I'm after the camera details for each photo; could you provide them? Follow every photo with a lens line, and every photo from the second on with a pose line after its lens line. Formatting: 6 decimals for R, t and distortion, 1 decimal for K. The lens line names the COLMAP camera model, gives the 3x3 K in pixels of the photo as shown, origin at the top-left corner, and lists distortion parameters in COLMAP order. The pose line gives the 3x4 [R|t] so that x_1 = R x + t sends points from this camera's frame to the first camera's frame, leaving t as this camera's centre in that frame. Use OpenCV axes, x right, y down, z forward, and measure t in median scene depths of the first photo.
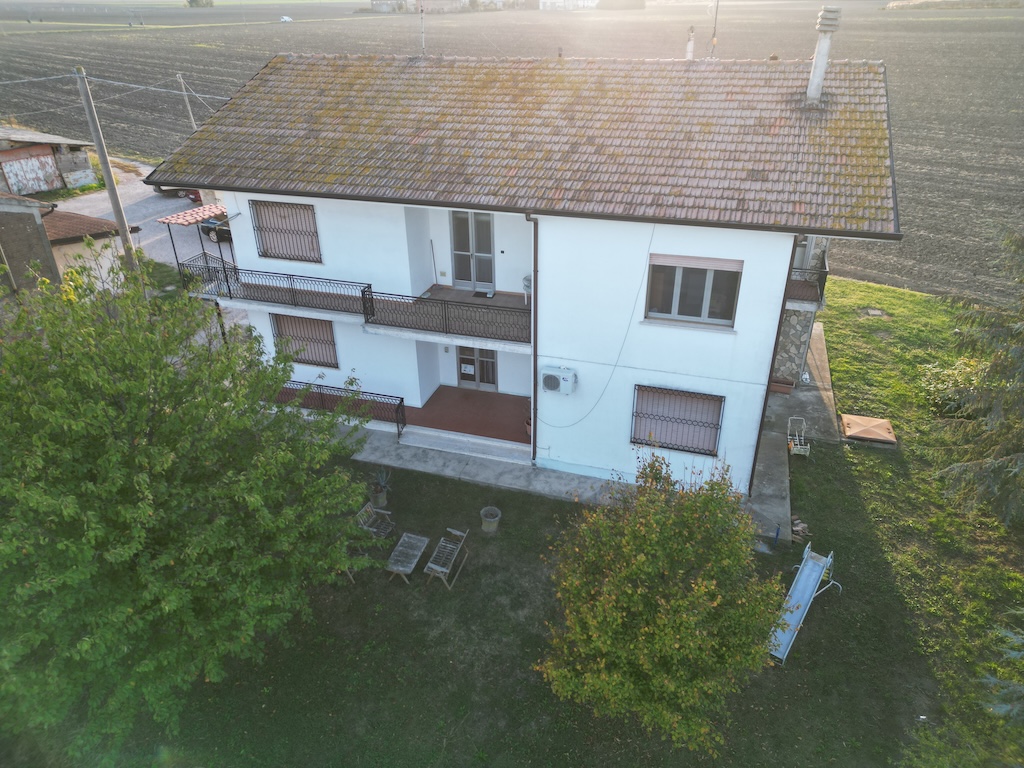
lens RADIAL K [[710.1, 0, 512.0], [0, 710.1, 384.0], [0, 0, 1]] dist [0.072555, -0.062801]
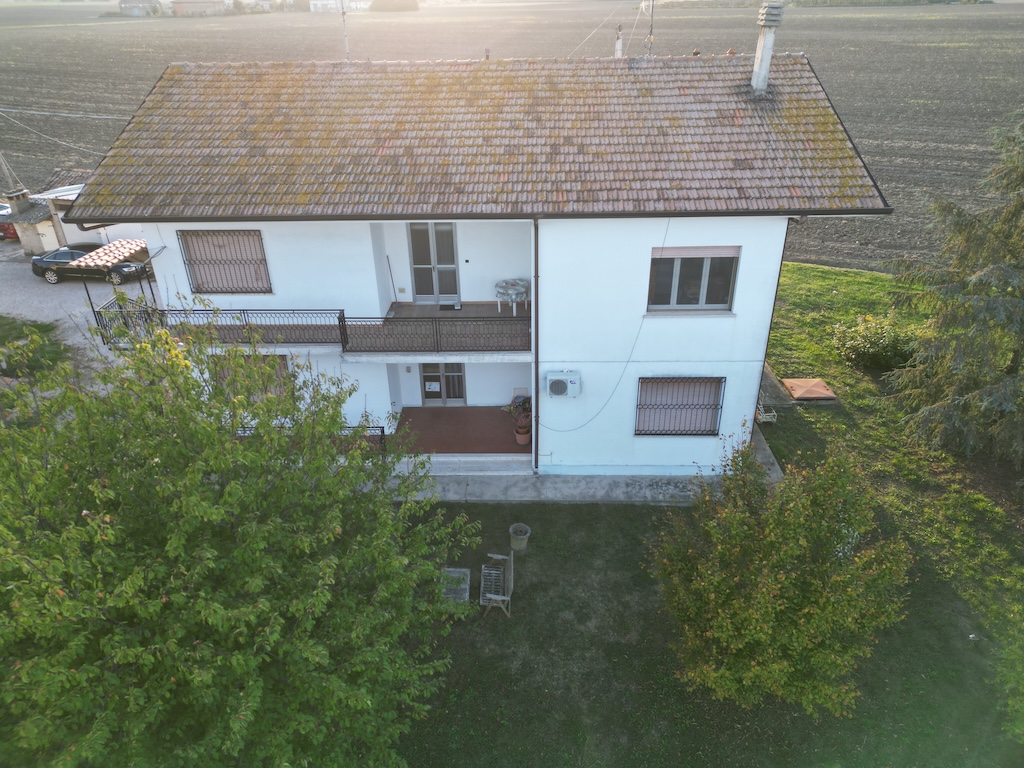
lens RADIAL K [[710.1, 0, 512.0], [0, 710.1, 384.0], [0, 0, 1]] dist [0.072555, -0.062801]
pose [[0.960079, -0.139871, 0.242250, -0.228084], [0.140314, 0.989985, 0.015511, -0.028992], [-0.241993, 0.019099, 0.970090, 0.055420]]
